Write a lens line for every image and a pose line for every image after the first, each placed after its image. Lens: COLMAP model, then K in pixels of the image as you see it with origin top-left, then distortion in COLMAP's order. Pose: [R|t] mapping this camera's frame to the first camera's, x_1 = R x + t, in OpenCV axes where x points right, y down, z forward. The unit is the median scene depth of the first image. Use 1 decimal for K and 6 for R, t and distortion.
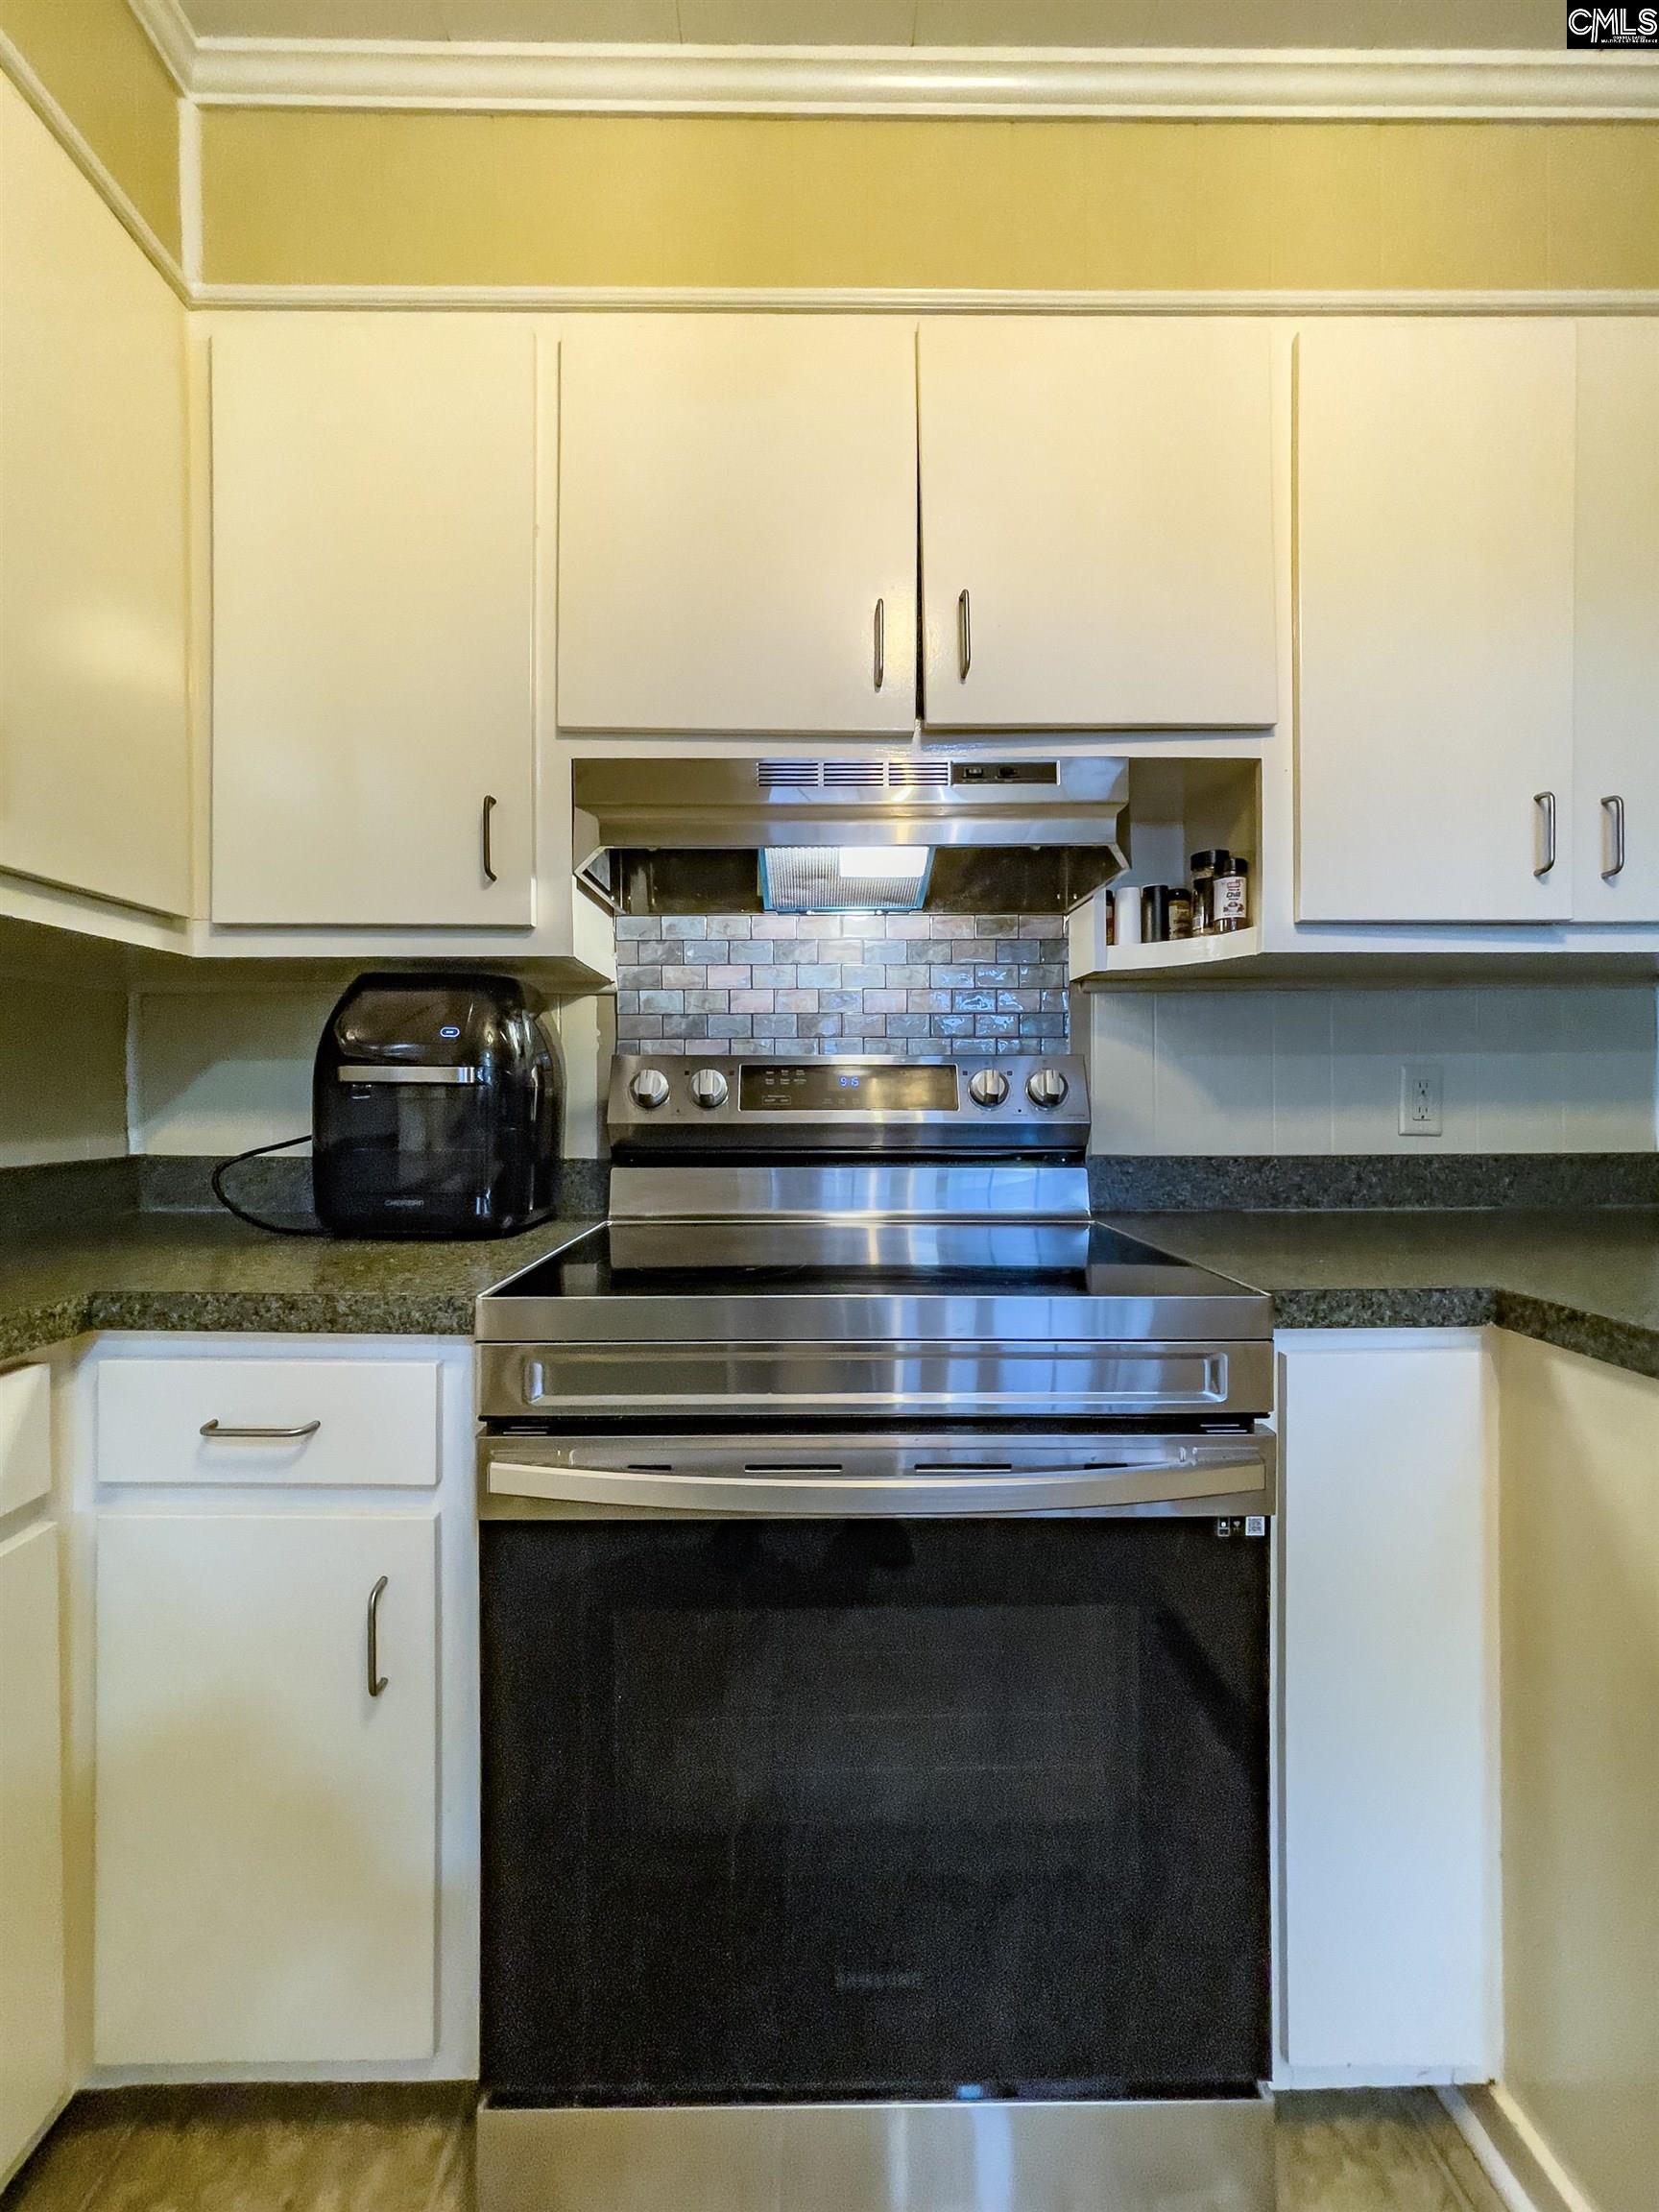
lens RADIAL K [[900.6, 0, 821.2], [0, 900.6, 1098.5], [0, 0, 1]] dist [-0.002426, 0.000281]
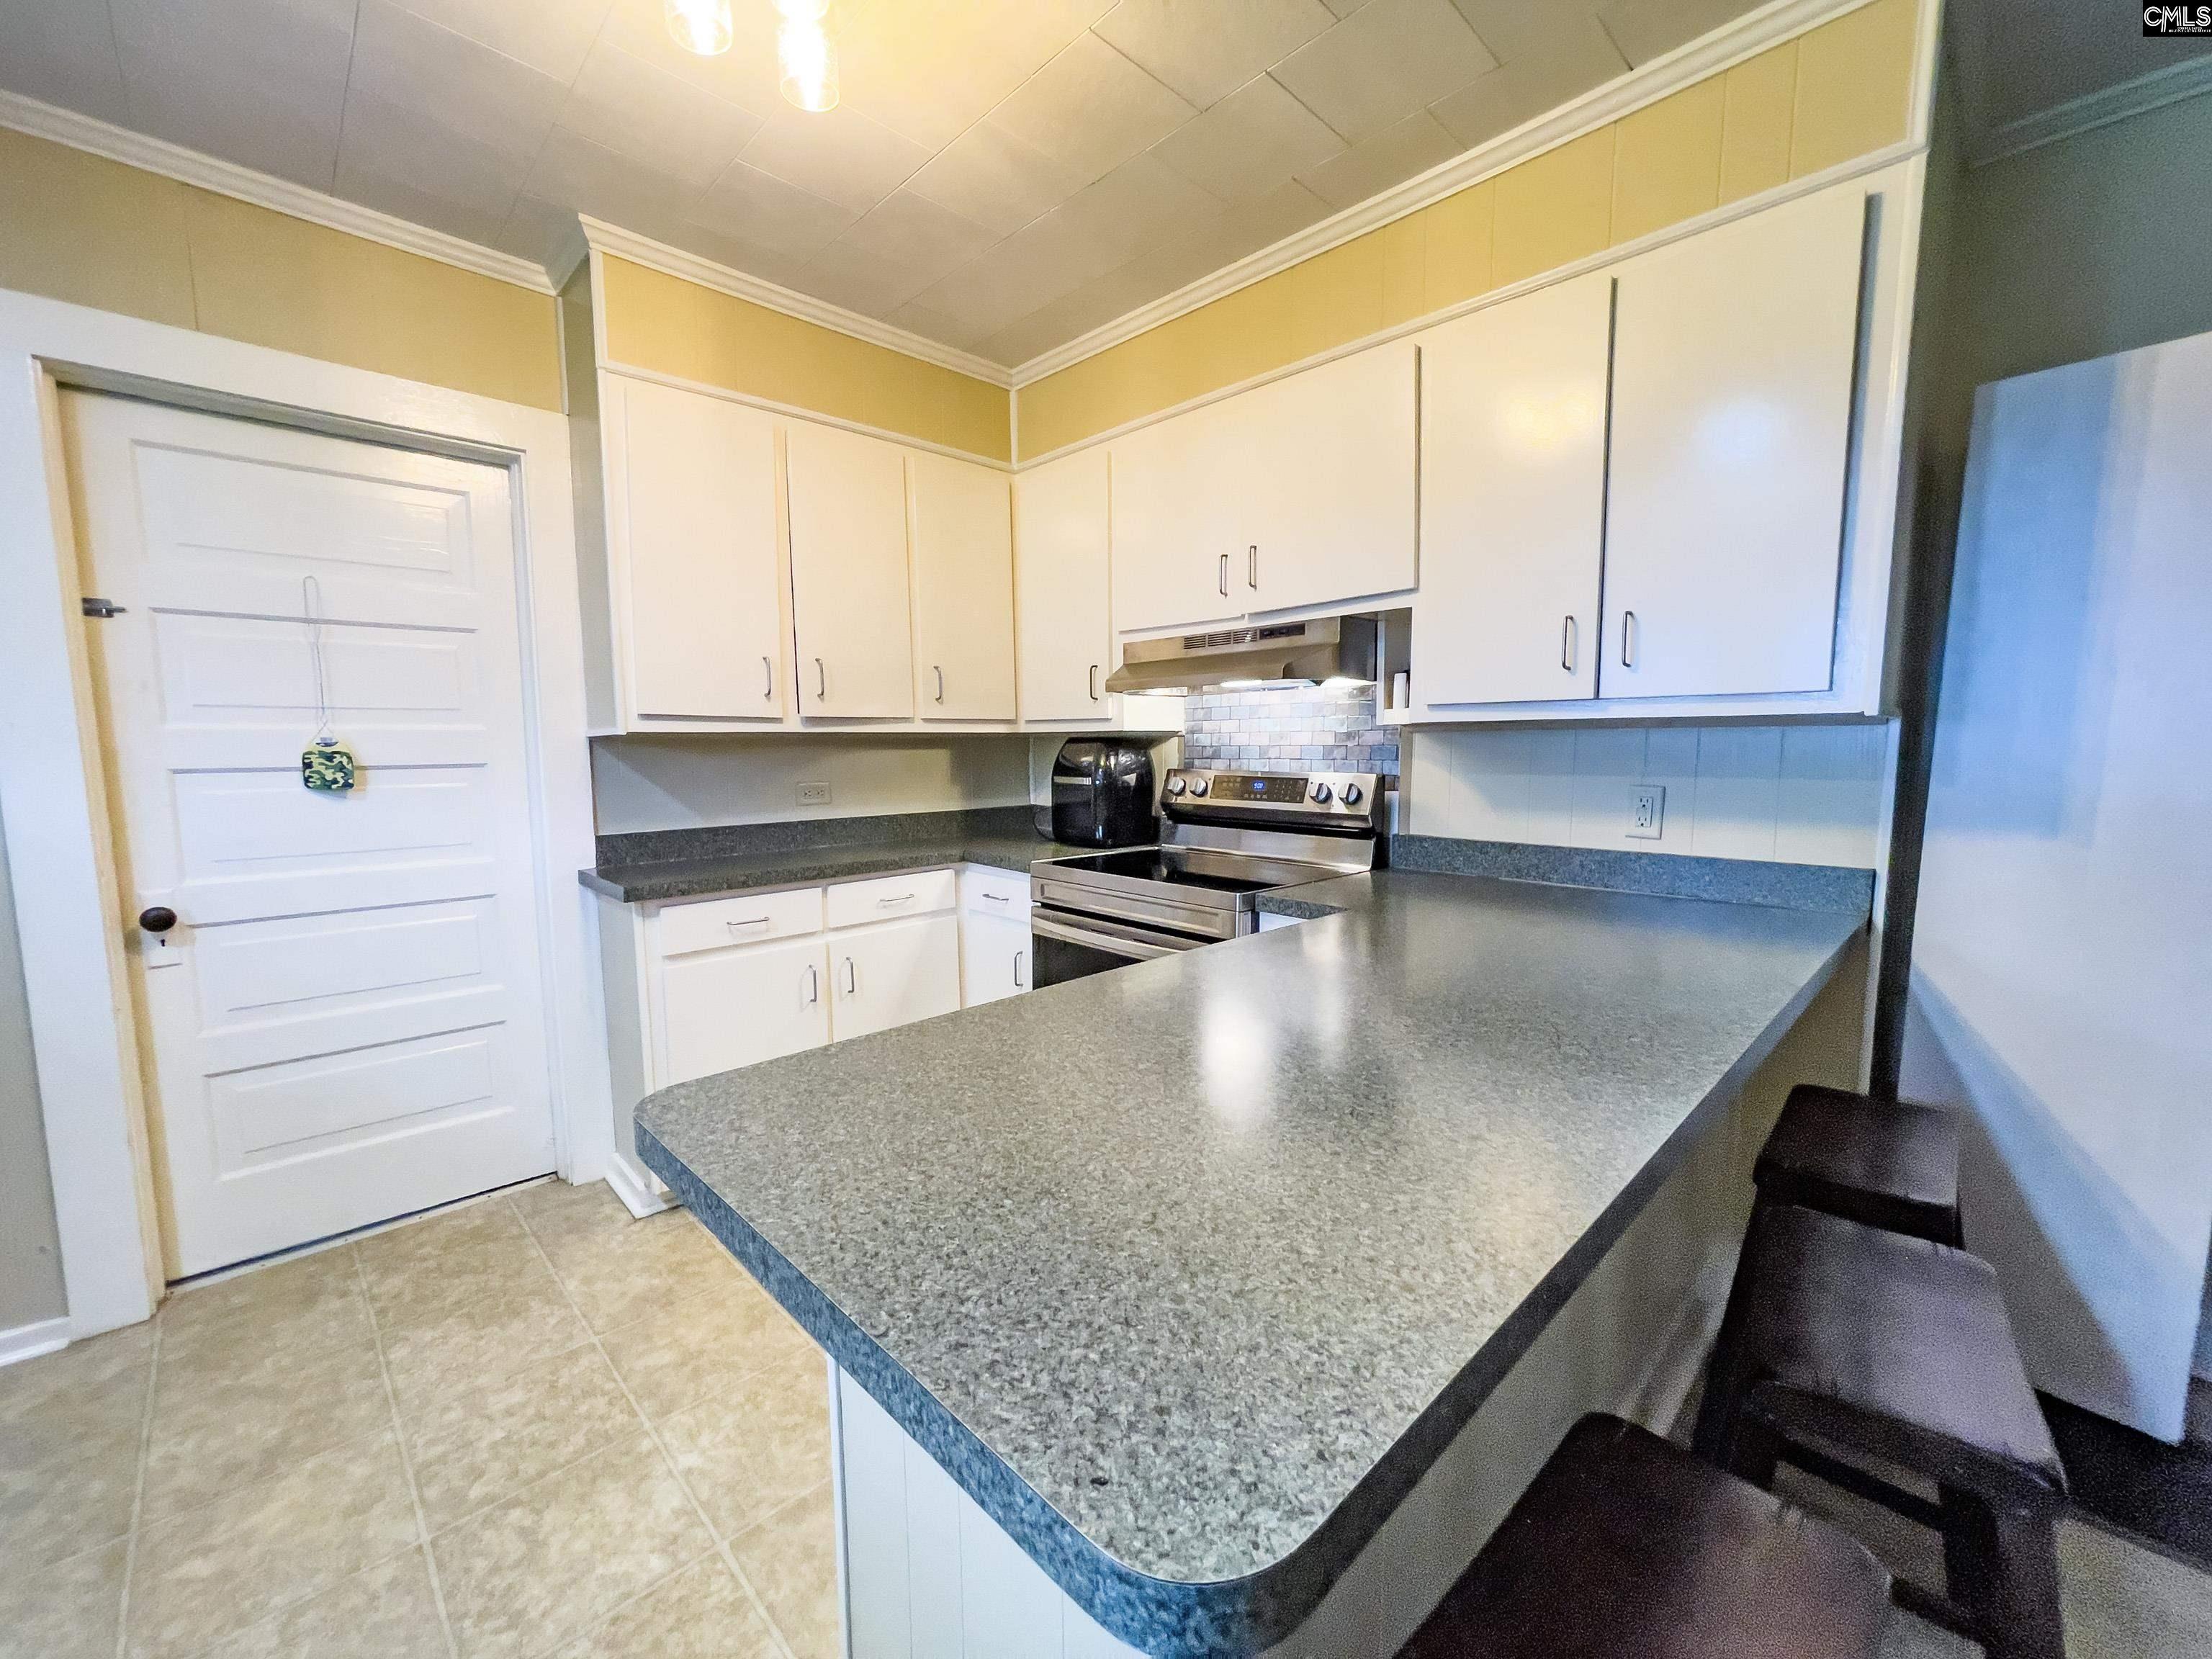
lens RADIAL K [[901.5, 0, 1099.3], [0, 901.5, 840.5], [0, 0, 1]] dist [-0.002027, 0.000558]
pose [[0.677670, 0.078560, -0.731158, 1.308961], [0.003357, 0.993936, 0.109906, -0.124088], [0.735358, -0.076934, 0.673297, -0.582079]]
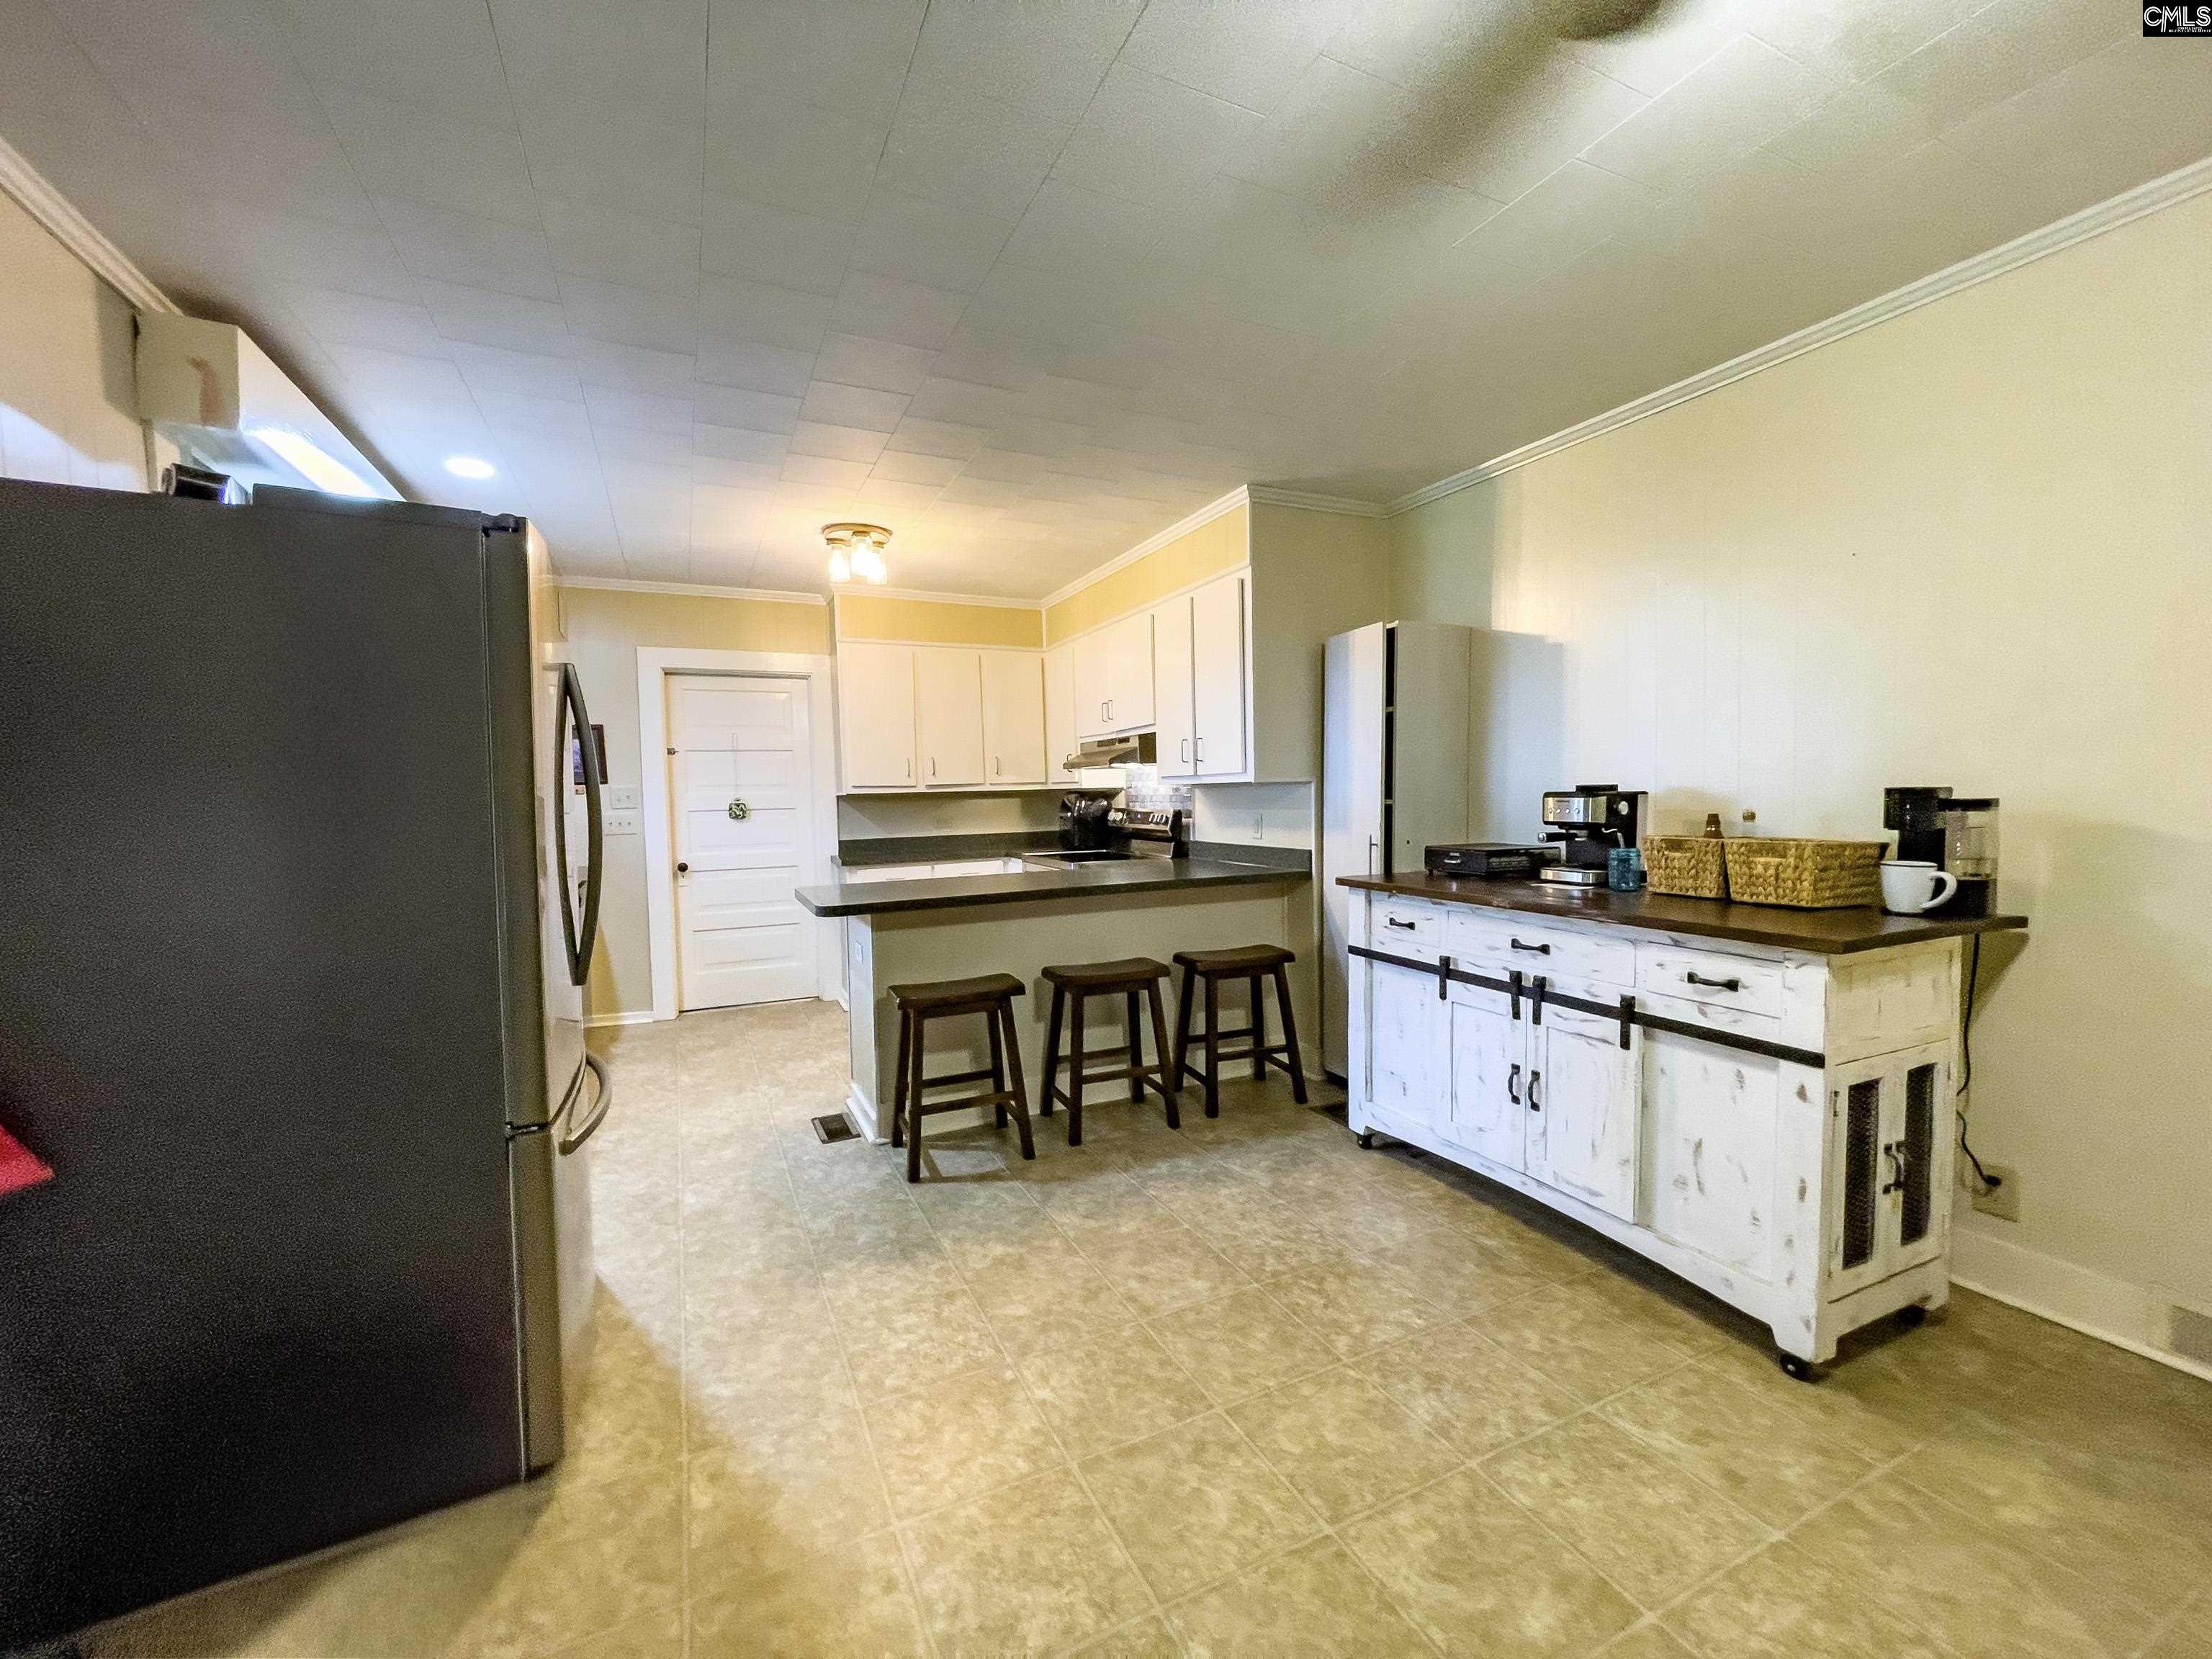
lens RADIAL K [[892.1, 0, 1104.1], [0, 892.1, 844.3], [0, 0, 1]] dist [0.000553, 0.000096]
pose [[0.406097, 0.049469, -0.912490, 3.535242], [0.020197, 0.997804, 0.063082, -0.146573], [0.913607, -0.044047, 0.404207, -0.625777]]
